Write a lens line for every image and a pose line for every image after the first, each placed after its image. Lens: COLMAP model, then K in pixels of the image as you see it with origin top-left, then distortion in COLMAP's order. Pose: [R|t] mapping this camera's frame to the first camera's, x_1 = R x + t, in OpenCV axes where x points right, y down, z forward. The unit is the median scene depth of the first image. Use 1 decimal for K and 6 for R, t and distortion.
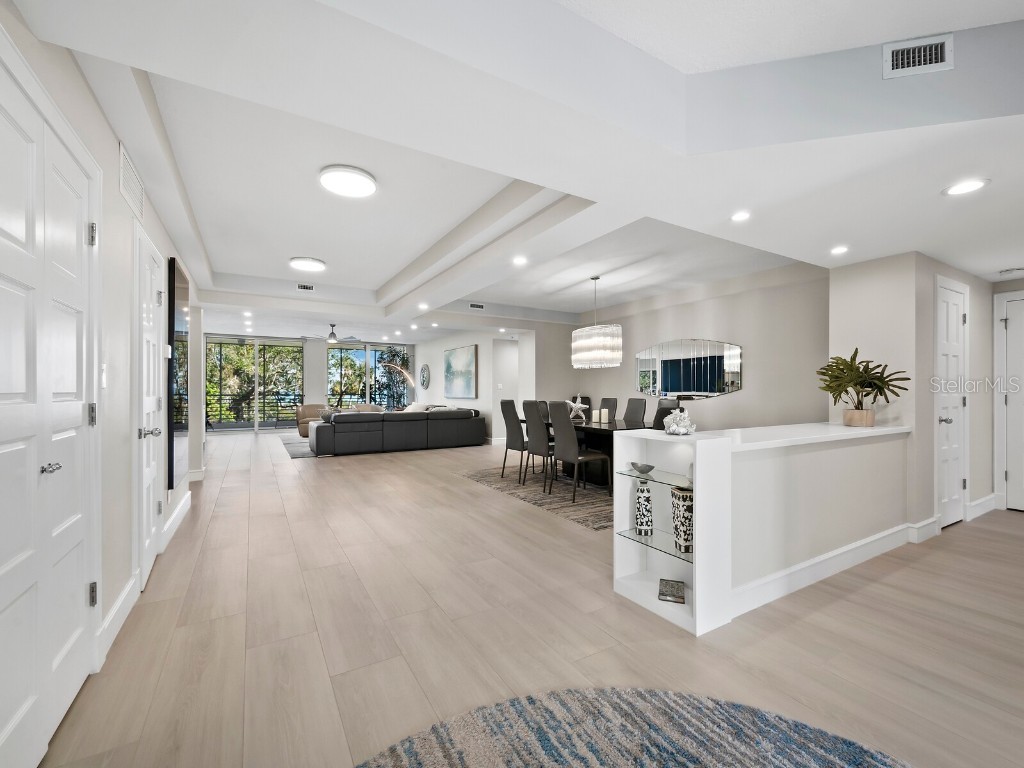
lens RADIAL K [[434.5, 0, 512.6], [0, 434.5, 389.2], [0, 0, 1]] dist [0.000744, 0.001194]
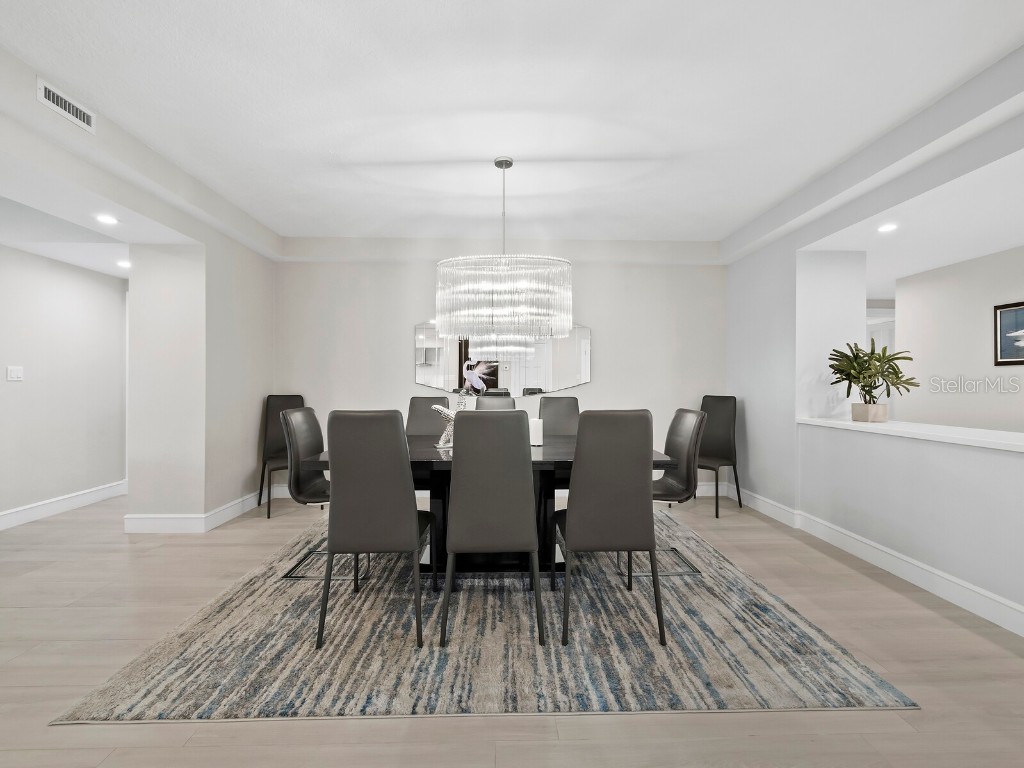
lens RADIAL K [[434.5, 0, 512.9], [0, 434.5, 380.1], [0, 0, 1]] dist [0.000744, 0.001194]
pose [[0.496383, 0.012436, 0.868014, -0.138380], [-0.002537, 0.999914, -0.012876, 0.004357], [-0.868100, 0.004189, 0.496372, 0.415144]]
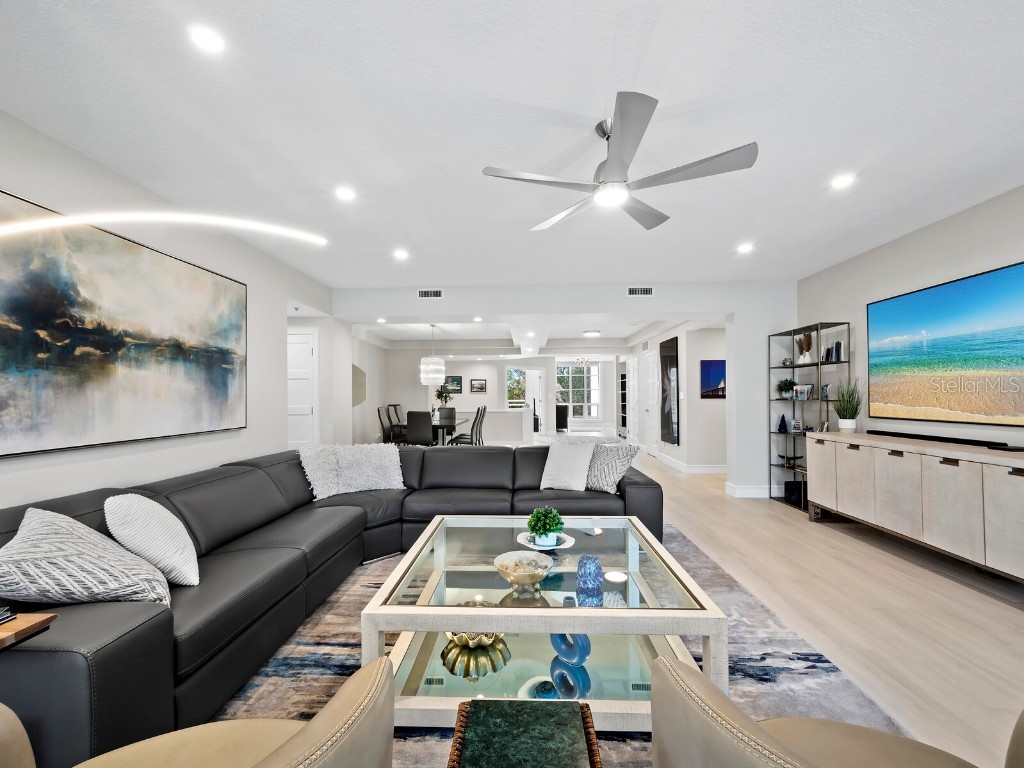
lens RADIAL K [[434.5, 0, 512.6], [0, 434.5, 390.4], [0, 0, 1]] dist [0.000744, 0.001194]
pose [[-0.838592, 0.010919, 0.544651, -0.481124], [0.005178, 0.999914, -0.012073, -0.005851], [-0.544736, -0.007304, -0.838576, 1.185752]]
